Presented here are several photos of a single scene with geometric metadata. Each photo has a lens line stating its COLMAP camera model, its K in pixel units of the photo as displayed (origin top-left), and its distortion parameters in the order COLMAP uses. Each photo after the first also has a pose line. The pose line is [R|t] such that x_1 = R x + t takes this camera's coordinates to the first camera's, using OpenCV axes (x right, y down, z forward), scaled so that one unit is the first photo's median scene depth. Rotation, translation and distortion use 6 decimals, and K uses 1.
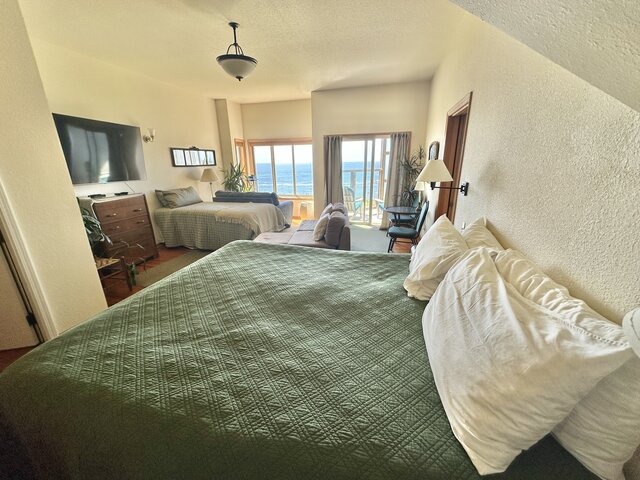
lens RADIAL K [[256.5, 0, 320.0], [0, 256.5, 240.0], [0, 0, 1]] dist [-0.000300, 0.000298]
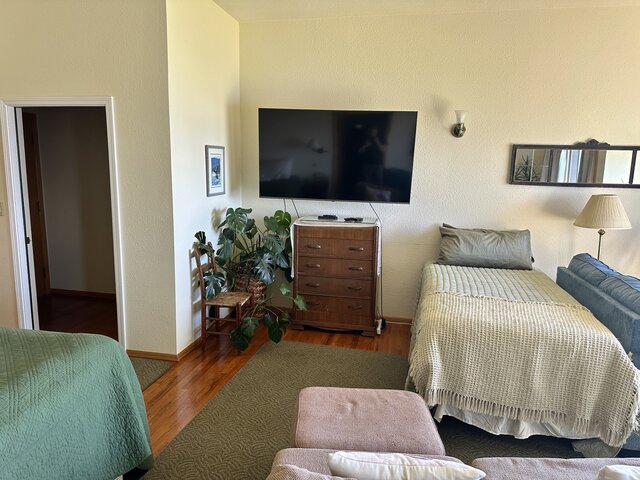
lens RADIAL K [[449.1, 0, 317.6], [0, 449.1, 244.1], [0, 0, 1]] dist [0.080866, -0.109041]
pose [[0.054672, 0.185437, -0.981134, 0.268215], [-0.316953, 0.935009, 0.159058, -0.228052], [0.946864, 0.302278, 0.109893, 0.680867]]
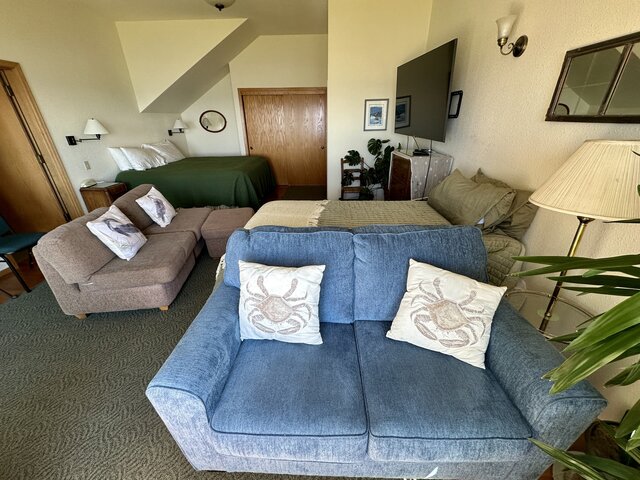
lens RADIAL K [[256.5, 0, 320.0], [0, 256.5, 240.0], [0, 0, 1]] dist [-0.000300, 0.000298]
pose [[-0.978376, 0.114023, -0.172565, -0.271855], [-0.033584, 0.735669, 0.676508, -0.429534], [0.204088, 0.667675, -0.715931, 1.416318]]
